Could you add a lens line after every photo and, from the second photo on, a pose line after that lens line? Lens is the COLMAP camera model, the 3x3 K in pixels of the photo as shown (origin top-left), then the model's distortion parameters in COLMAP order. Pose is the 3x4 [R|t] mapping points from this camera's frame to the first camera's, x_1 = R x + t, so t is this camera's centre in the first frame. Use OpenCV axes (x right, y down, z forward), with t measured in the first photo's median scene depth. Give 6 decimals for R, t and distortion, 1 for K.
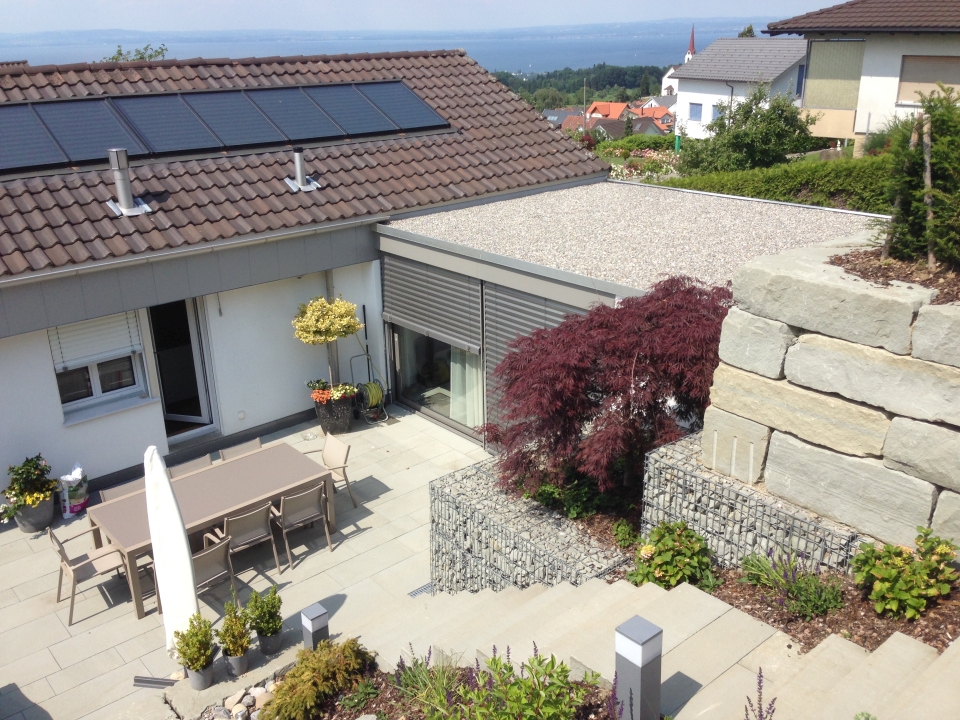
lens RADIAL K [[891.2, 0, 482.5], [0, 891.2, 356.6], [0, 0, 1]] dist [0.053072, 0.000000]
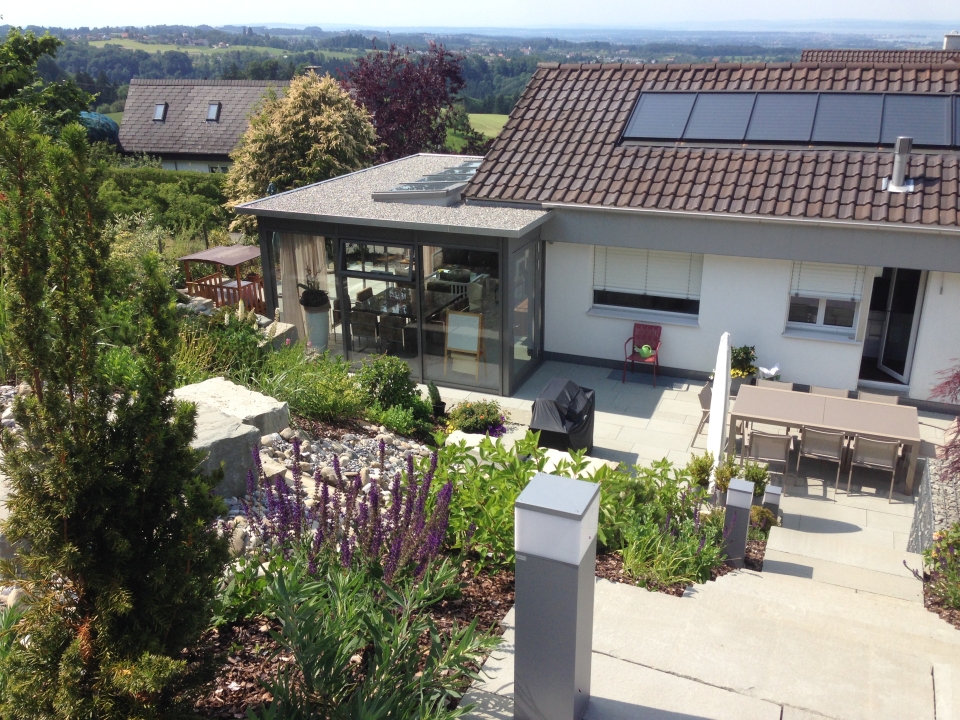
lens RADIAL K [[891.2, 0, 477.7], [0, 891.2, 359.2], [0, 0, 1]] dist [0.053072, 0.000000]
pose [[0.451046, 0.337246, -0.826331, 0.438926], [-0.311409, 0.927141, 0.208409, -0.027076], [0.836410, 0.163325, 0.523205, -0.069778]]
